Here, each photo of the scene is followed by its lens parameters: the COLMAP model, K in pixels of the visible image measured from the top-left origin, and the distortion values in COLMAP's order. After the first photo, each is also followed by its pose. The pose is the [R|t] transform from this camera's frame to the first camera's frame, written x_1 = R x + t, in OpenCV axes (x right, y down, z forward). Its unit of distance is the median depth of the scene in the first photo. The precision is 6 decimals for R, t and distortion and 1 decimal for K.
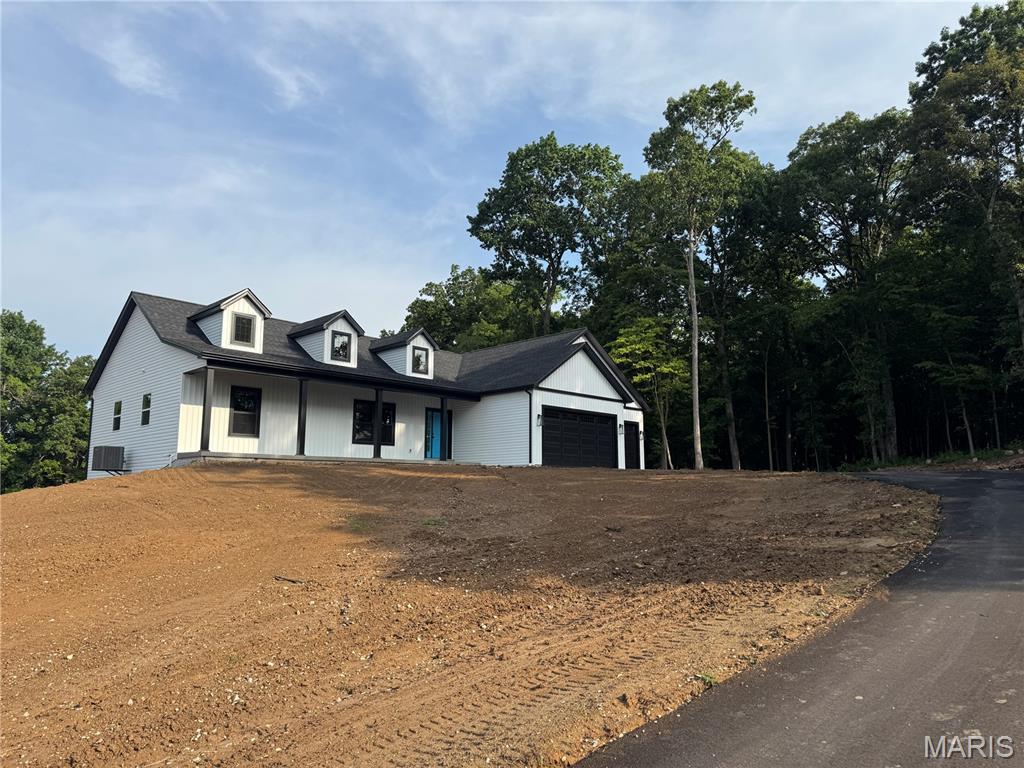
lens RADIAL K [[730.8, 0, 514.7], [0, 730.8, 413.2], [0, 0, 1]] dist [-0.000791, -0.039784]
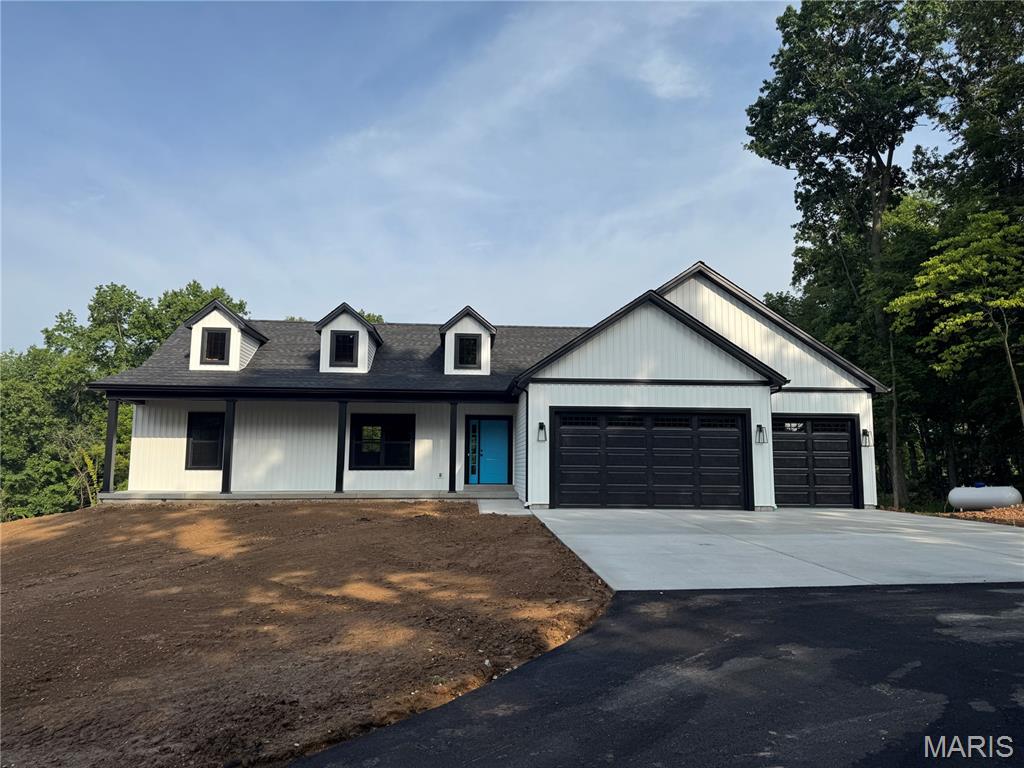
lens RADIAL K [[723.3, 0, 512.0], [0, 723.3, 384.0], [0, 0, 1]] dist [0.112036, -0.154273]
pose [[0.729689, -0.075673, -0.679579, 0.287029], [0.071287, 0.996860, -0.034460, -0.007641], [0.680053, -0.023301, 0.732792, 0.348156]]
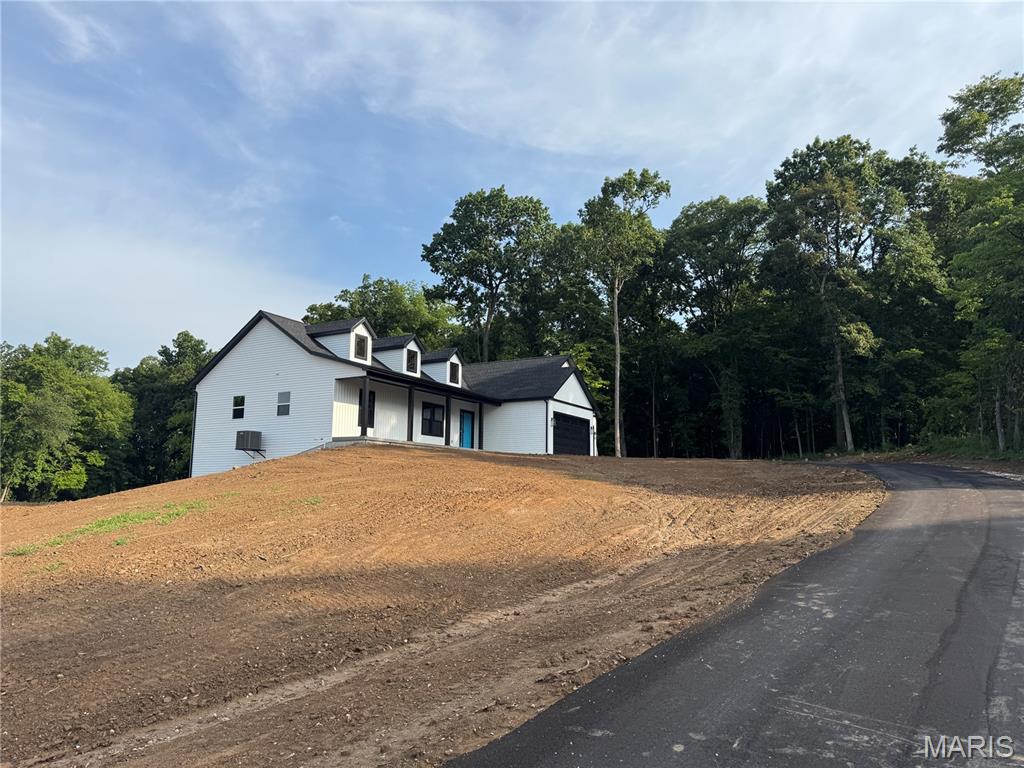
lens RADIAL K [[730.8, 0, 514.7], [0, 730.8, 413.2], [0, 0, 1]] dist [-0.000791, -0.039784]
pose [[0.964722, 0.038705, 0.260410, -0.261788], [-0.038910, 0.999233, -0.004368, 0.000986], [-0.260380, -0.005918, 0.965488, -0.210453]]
